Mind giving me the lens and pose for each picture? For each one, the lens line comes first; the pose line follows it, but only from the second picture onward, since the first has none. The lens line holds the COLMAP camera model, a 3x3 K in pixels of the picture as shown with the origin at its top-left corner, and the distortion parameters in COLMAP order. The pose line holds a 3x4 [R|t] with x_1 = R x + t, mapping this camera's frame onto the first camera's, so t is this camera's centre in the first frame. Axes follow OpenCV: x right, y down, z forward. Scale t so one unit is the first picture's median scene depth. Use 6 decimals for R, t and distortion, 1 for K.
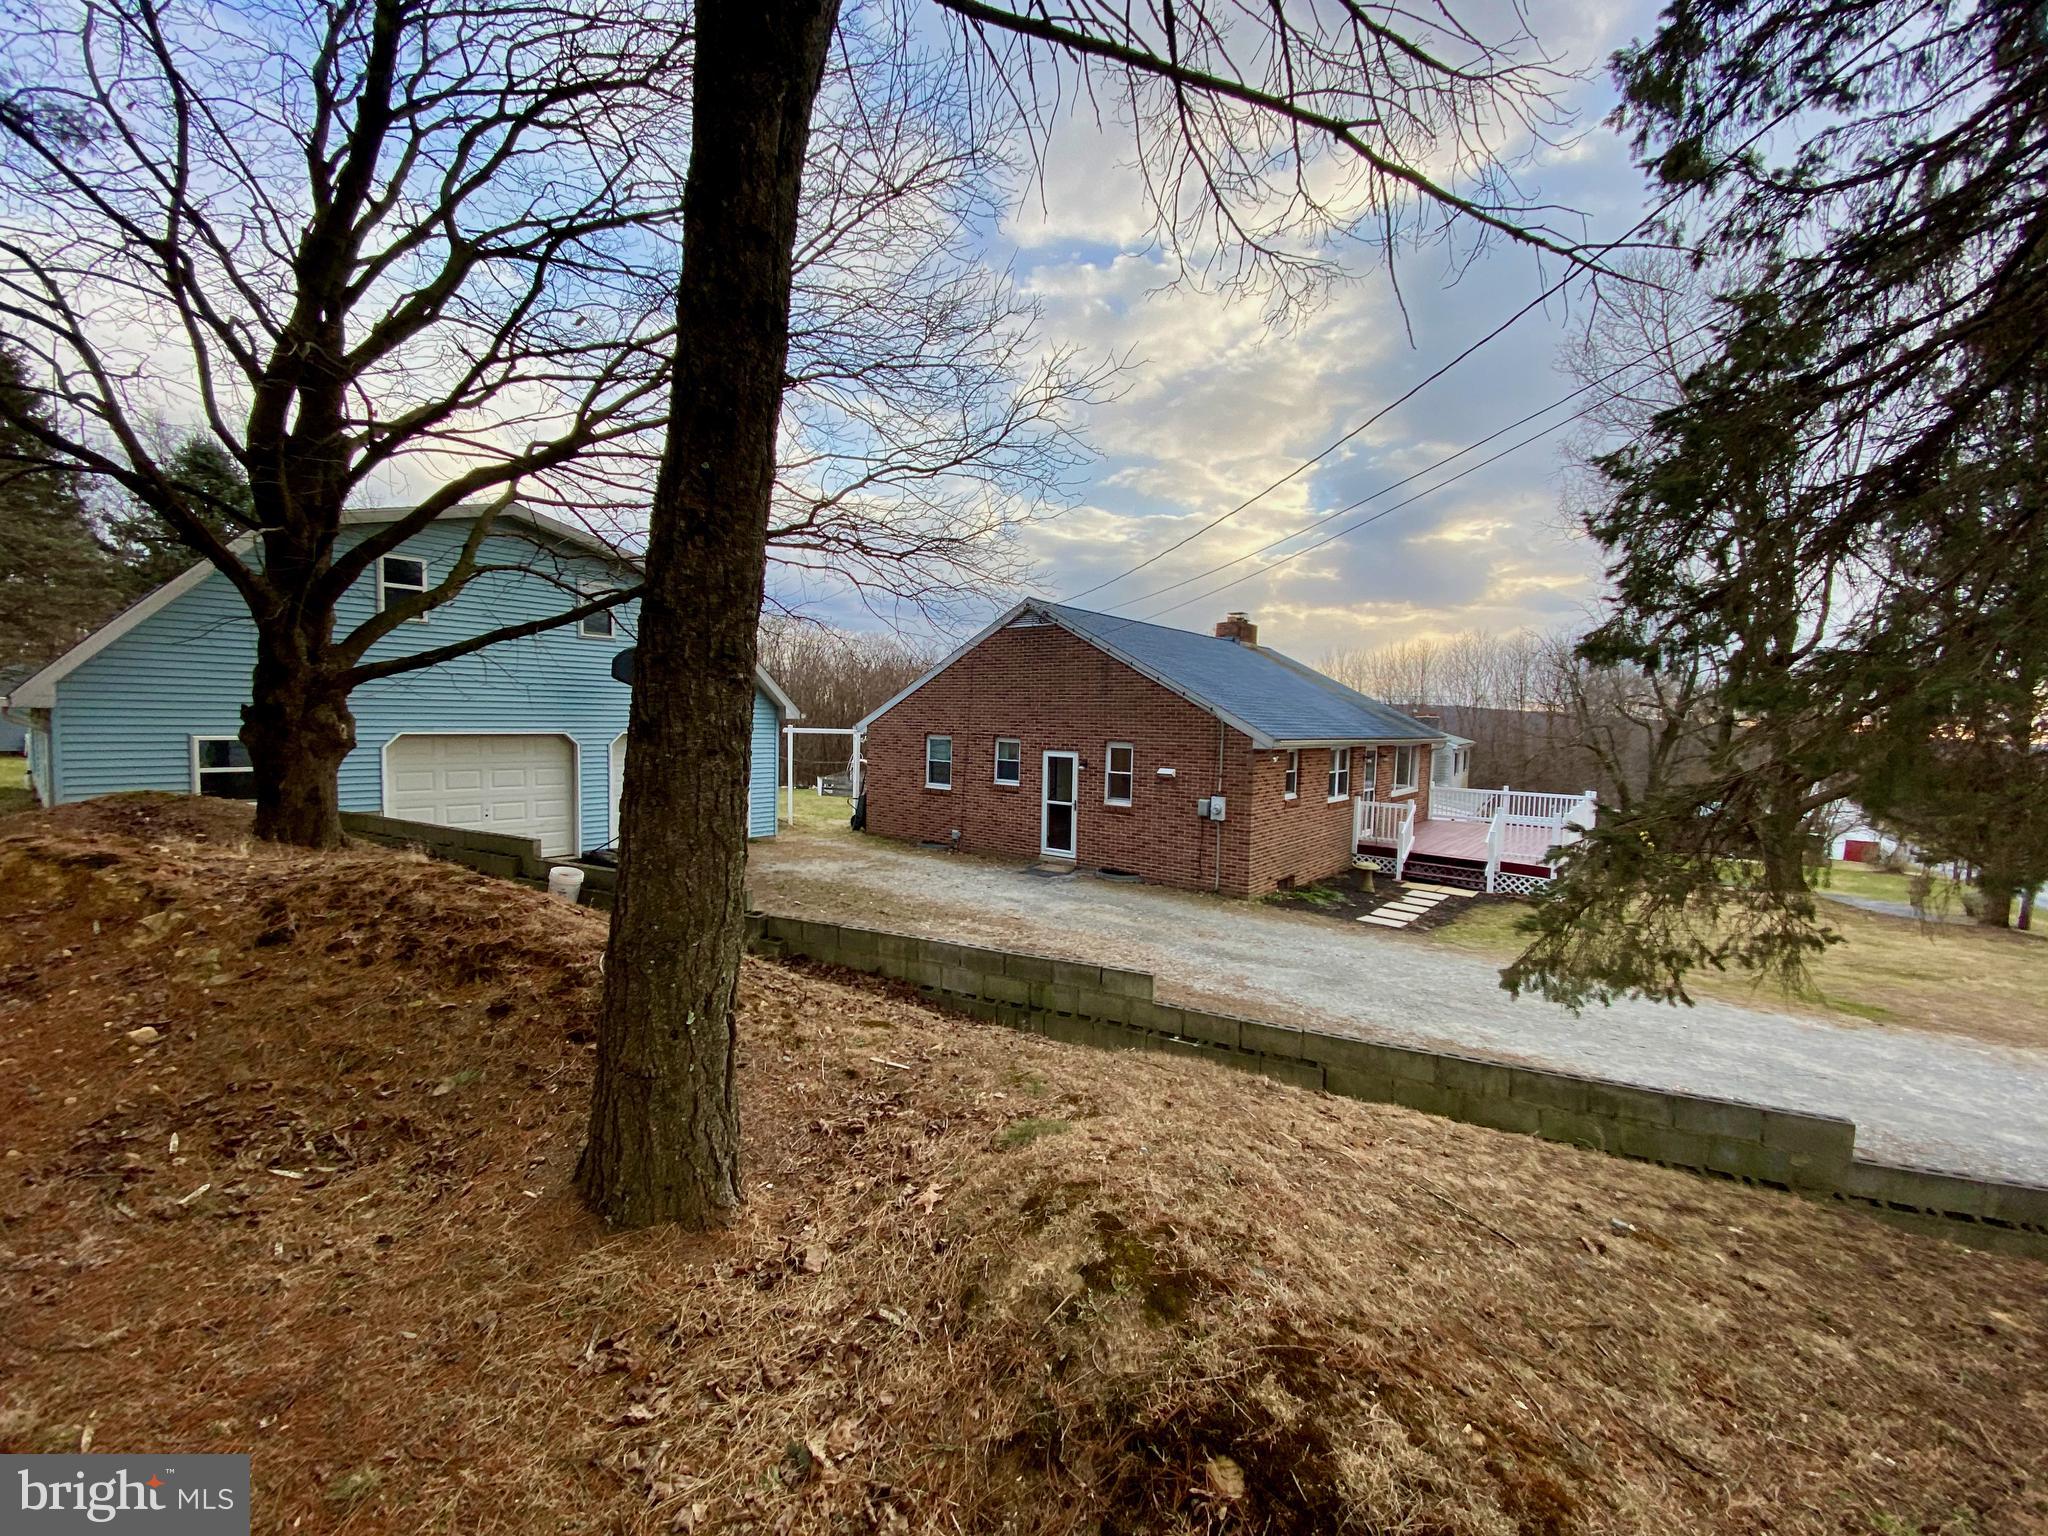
lens RADIAL K [[834.2, 0, 1029.8], [0, 834.2, 771.7], [0, 0, 1]] dist [0.025916, -0.025419]
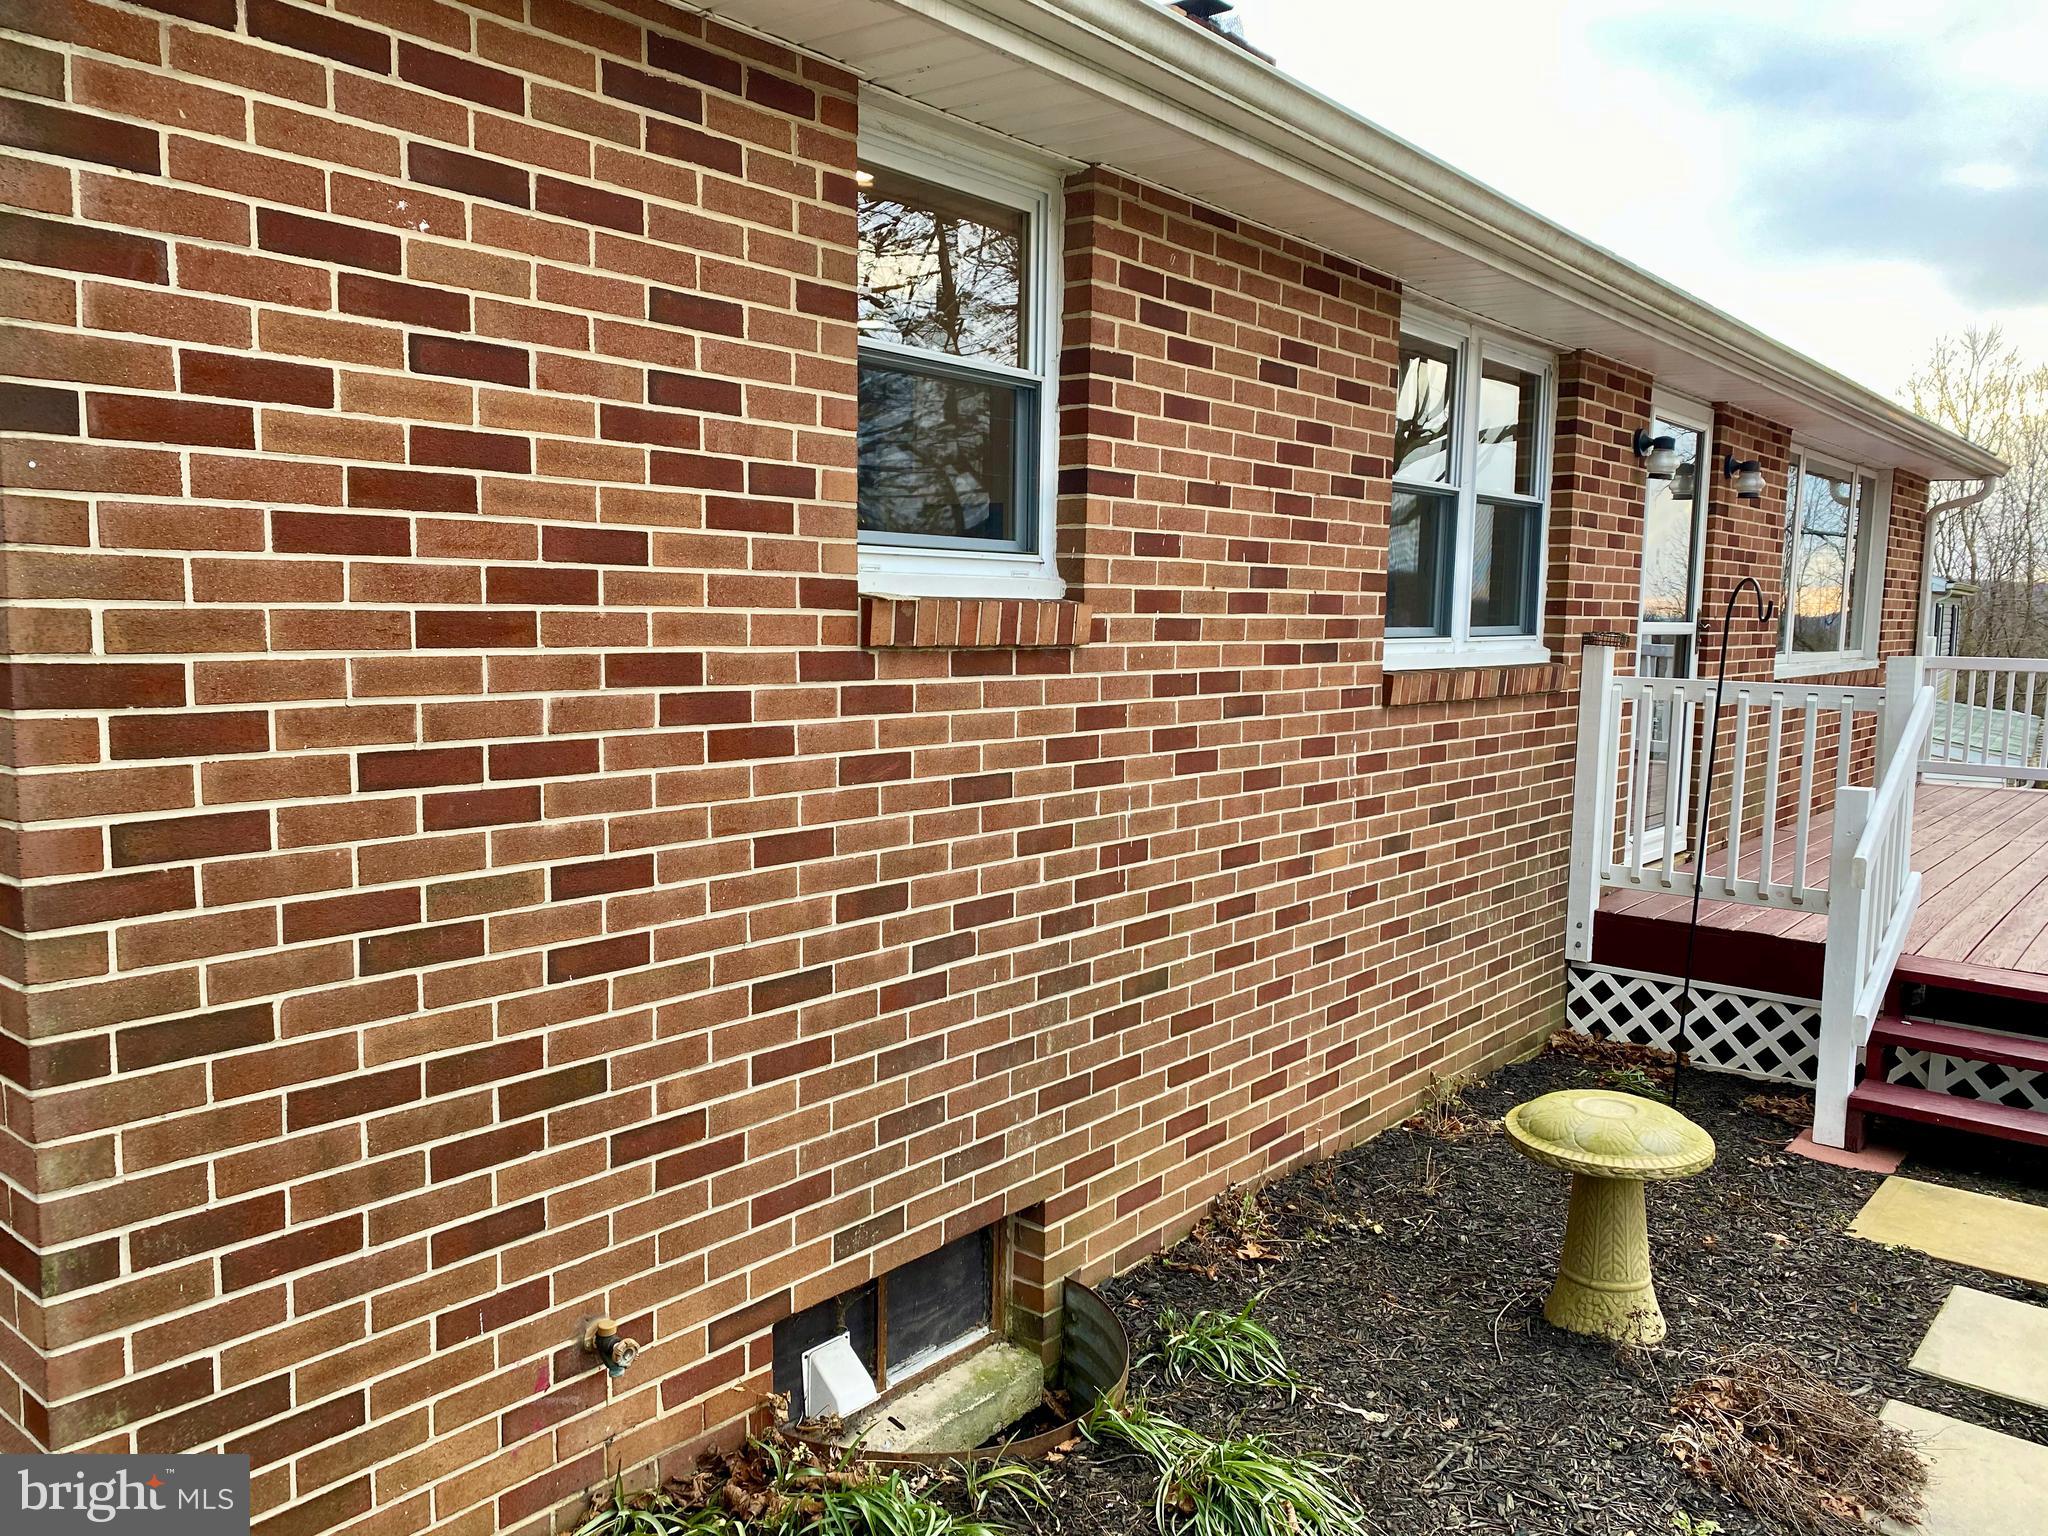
lens RADIAL K [[1642.1, 0, 976.5], [0, 1642.1, 783.1], [0, 0, 1]] dist [0.123747, -0.168986]
pose [[0.999662, -0.002114, -0.025907, 0.289519], [0.003454, 0.998651, 0.051802, 0.042627], [0.025762, -0.051874, 0.998321, 0.689584]]
